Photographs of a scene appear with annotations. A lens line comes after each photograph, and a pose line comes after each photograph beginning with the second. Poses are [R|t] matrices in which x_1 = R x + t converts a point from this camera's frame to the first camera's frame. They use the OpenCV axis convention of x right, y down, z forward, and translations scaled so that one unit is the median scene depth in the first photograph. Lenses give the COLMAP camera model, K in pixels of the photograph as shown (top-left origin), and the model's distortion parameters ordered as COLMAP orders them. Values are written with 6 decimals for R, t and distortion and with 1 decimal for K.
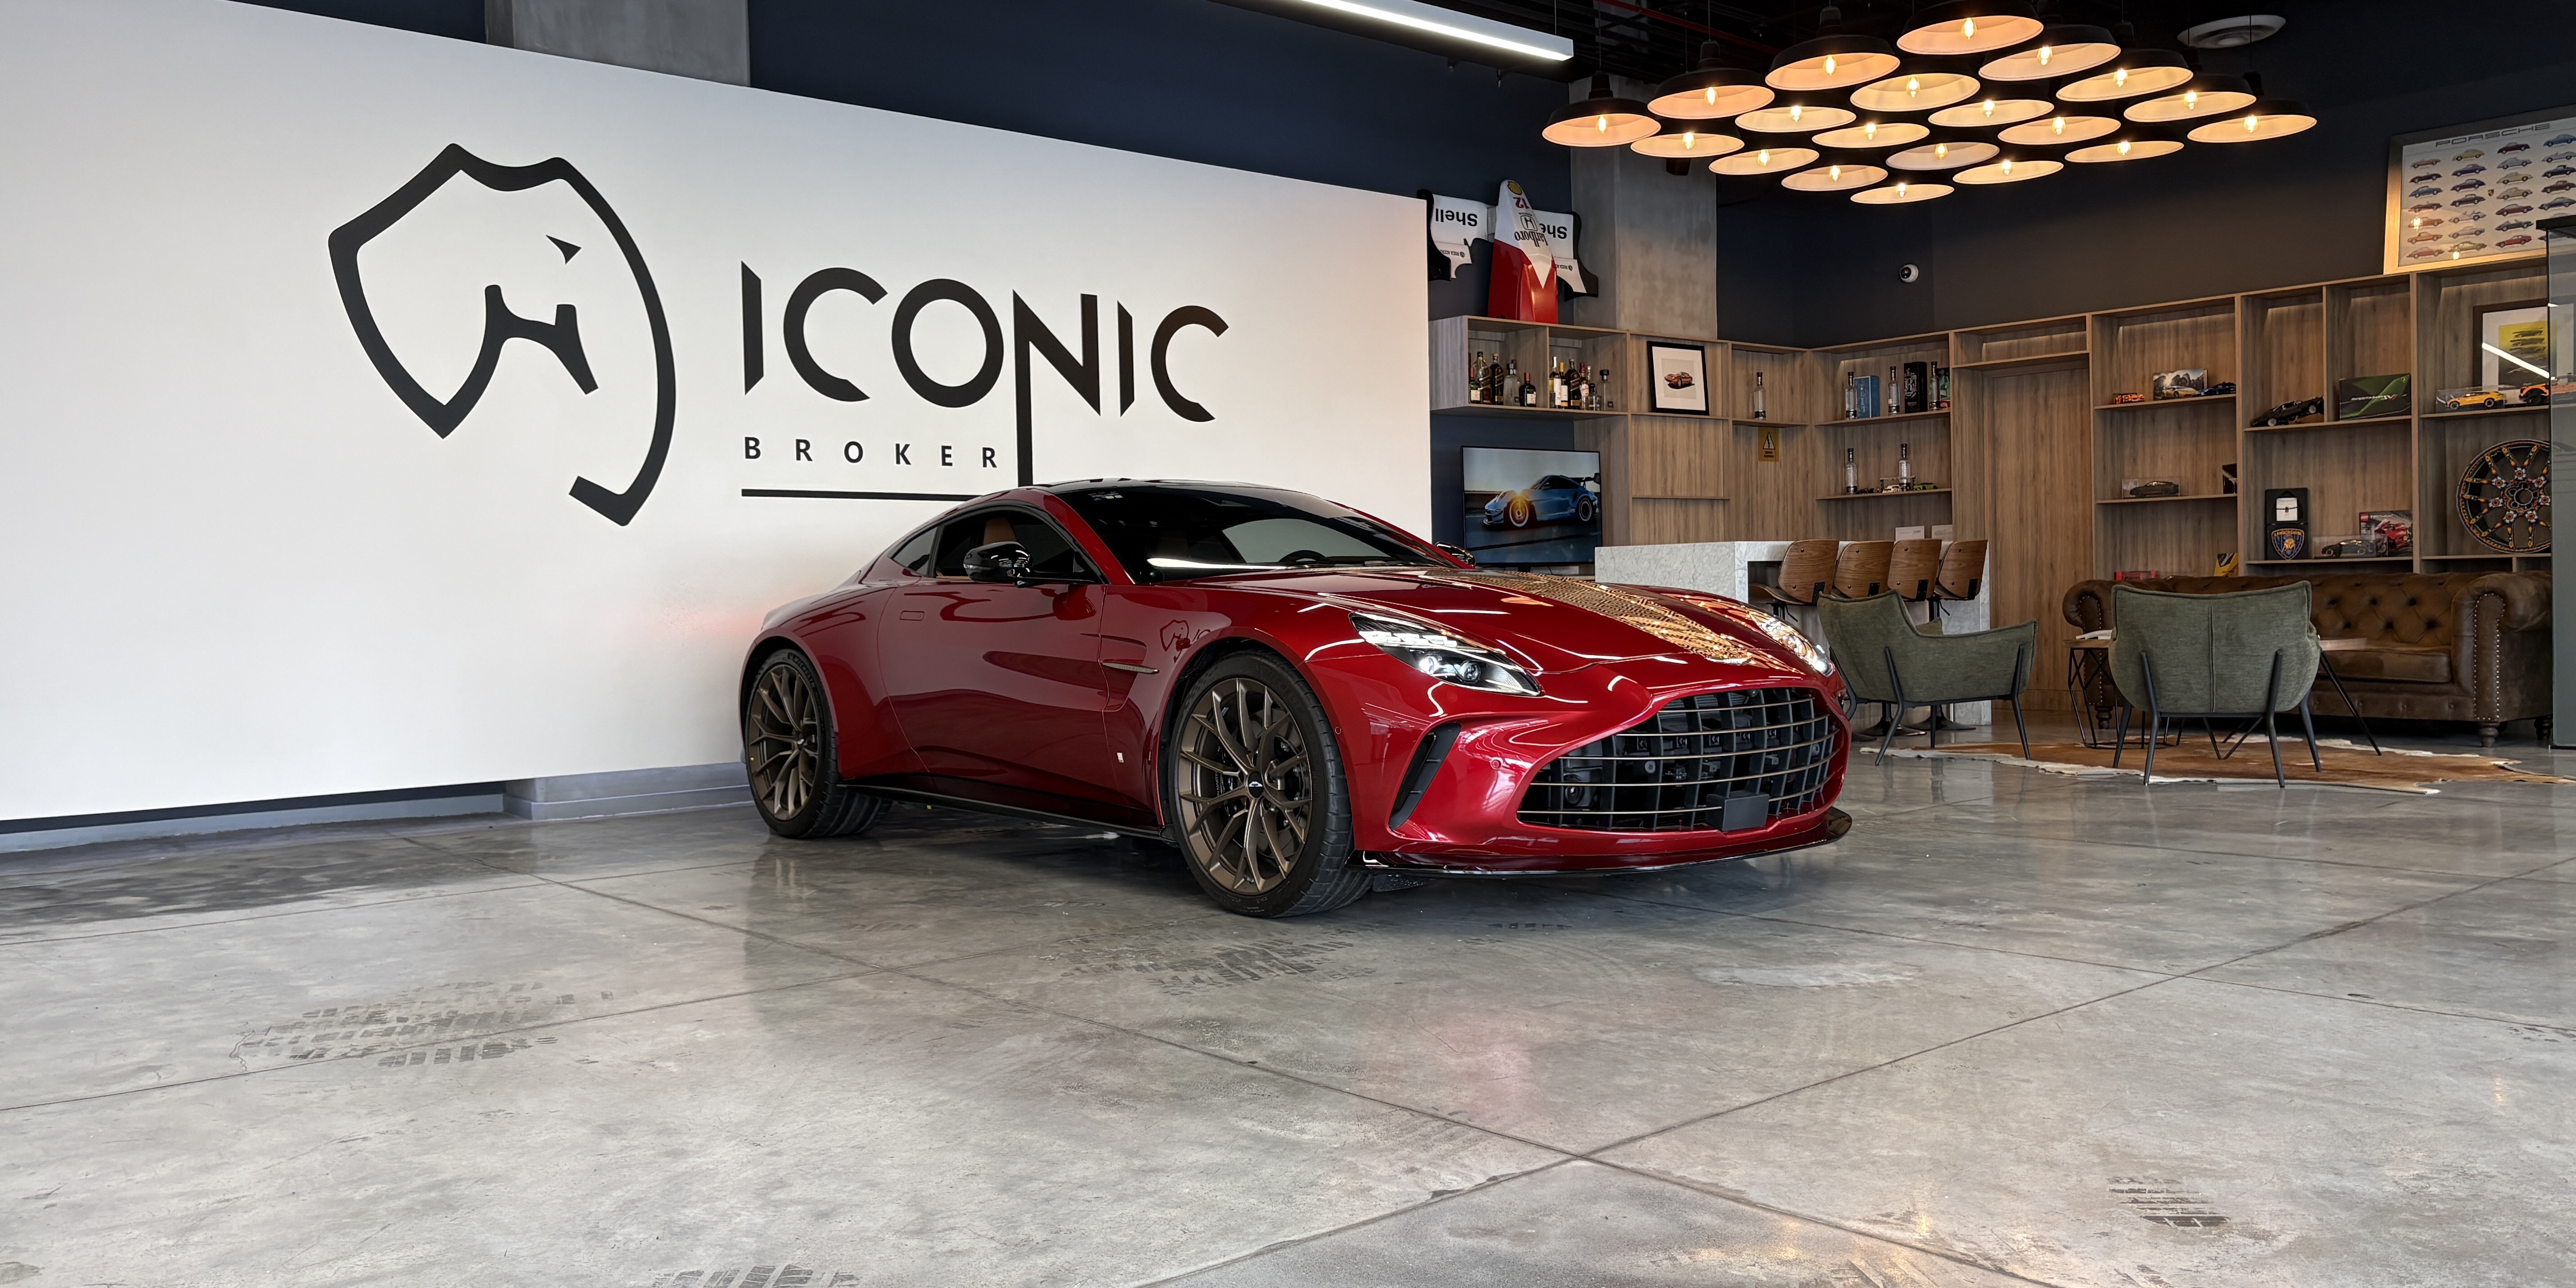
lens RADIAL K [[1933.3, 0, 1269.1], [0, 1933.3, 659.5], [0, 0, 1]] dist [0.037400, -0.038070]
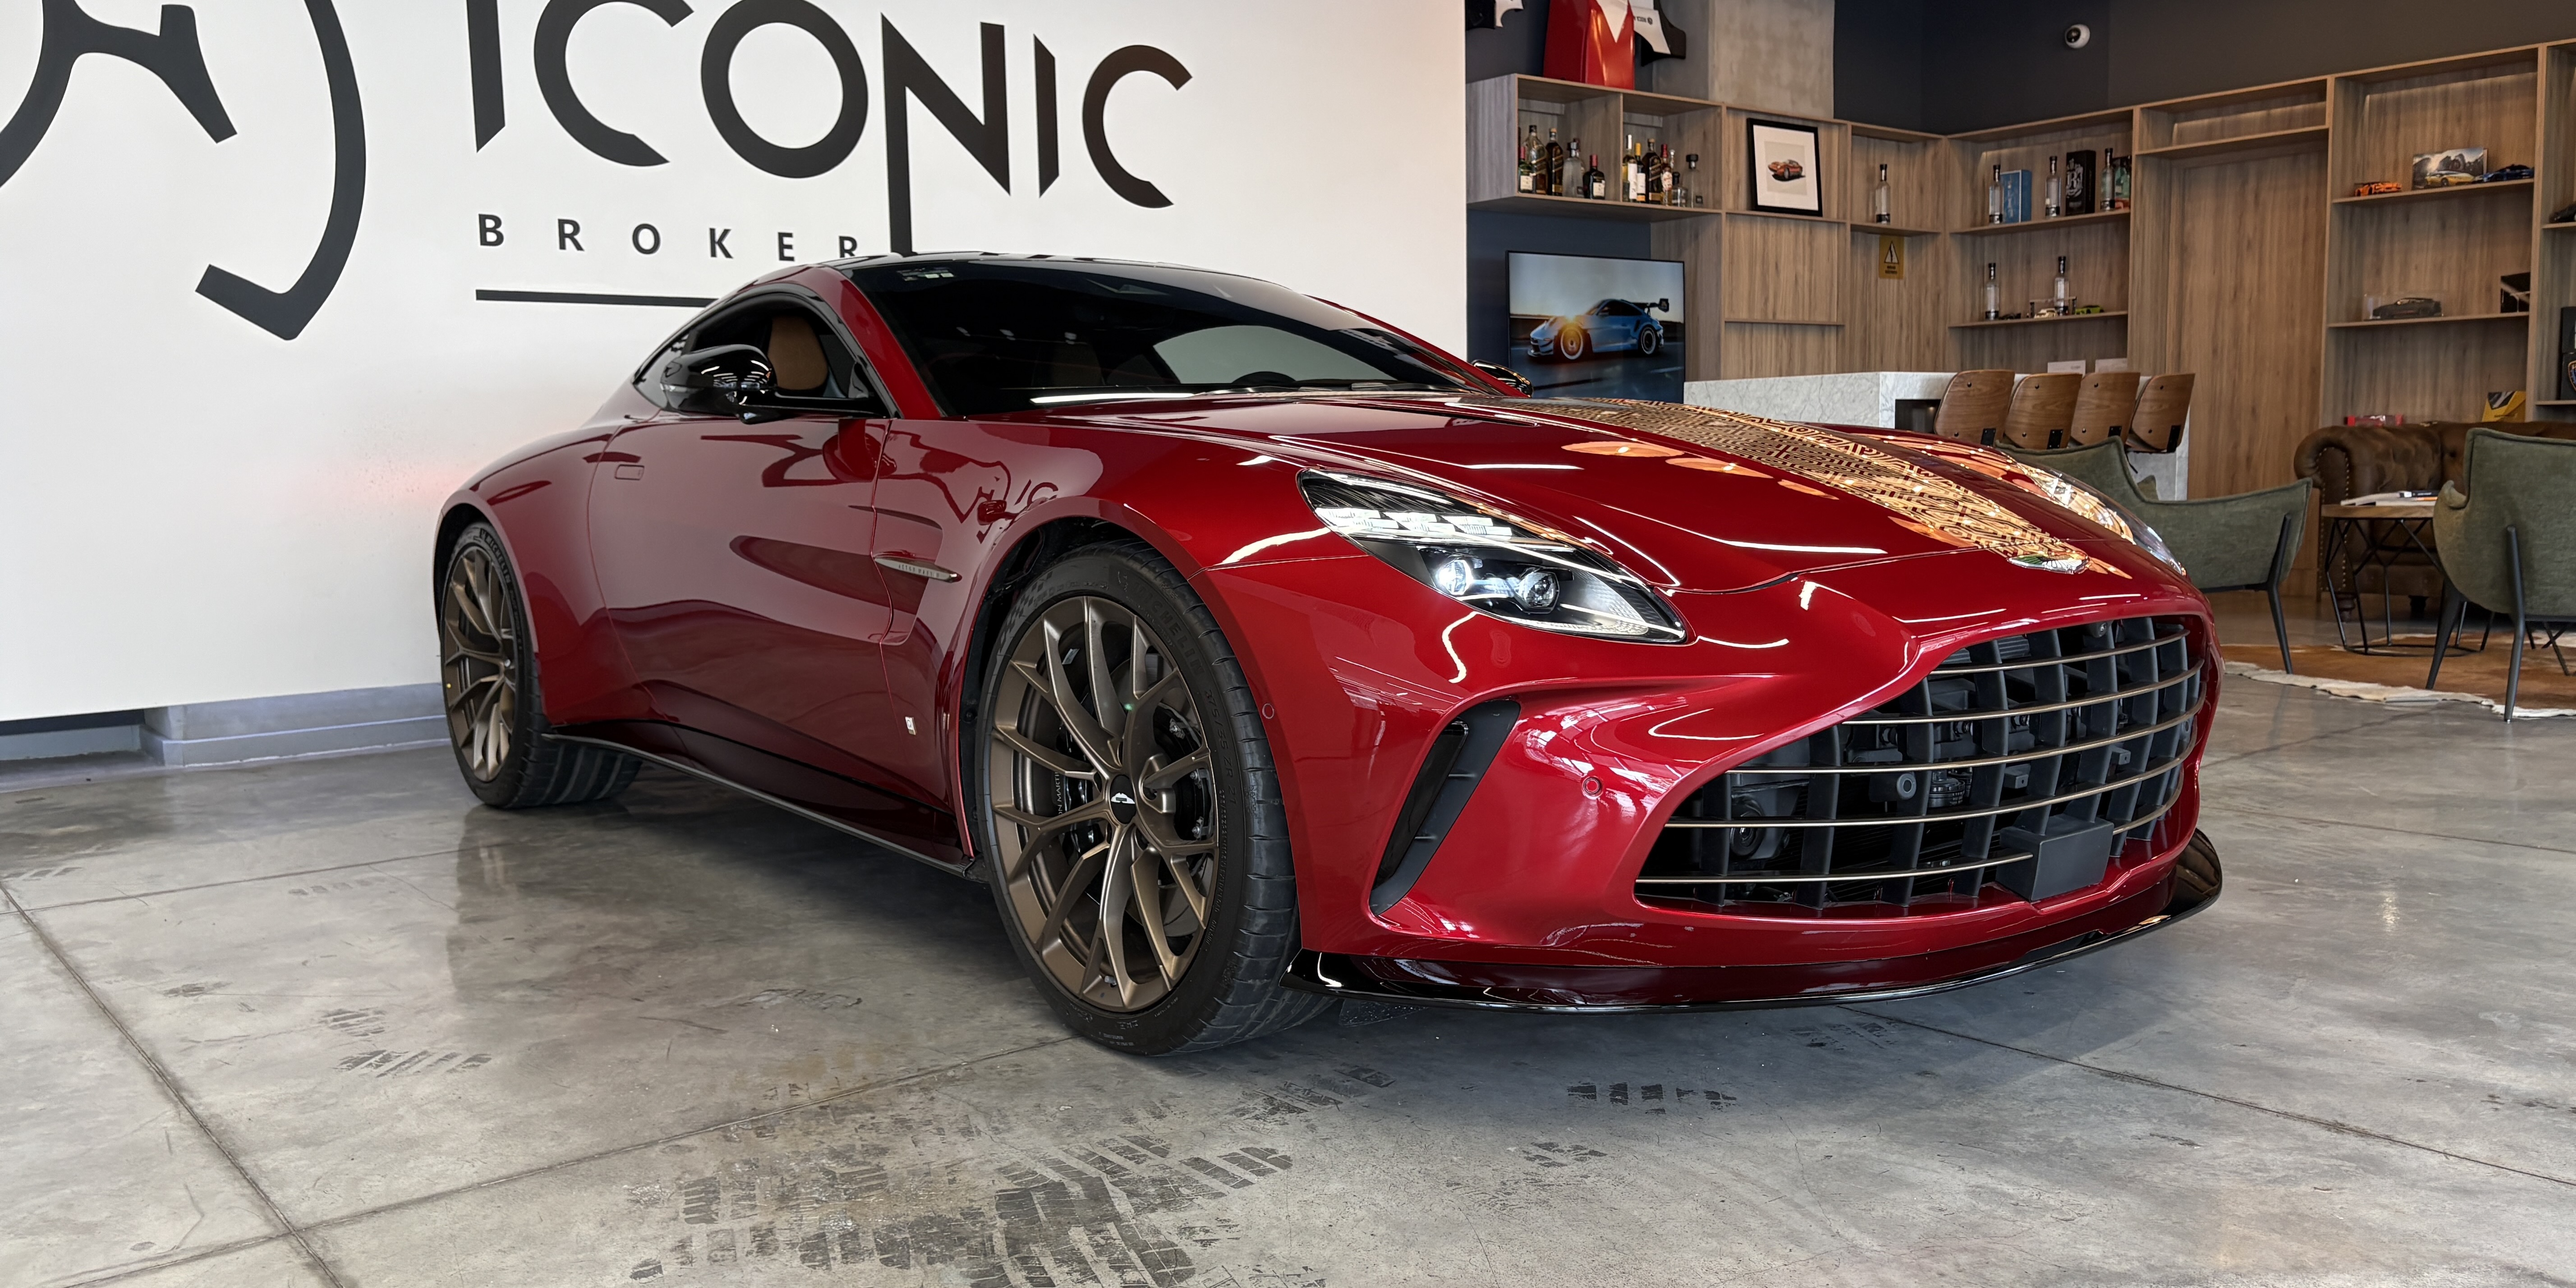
lens RADIAL K [[1933.3, 0, 1269.1], [0, 1933.3, 659.5], [0, 0, 1]] dist [0.037400, -0.038070]
pose [[0.999839, 0.002863, -0.017721, 0.022886], [-0.001541, 0.997242, 0.074201, -0.006640], [0.017884, -0.074162, 0.997086, 0.262936]]
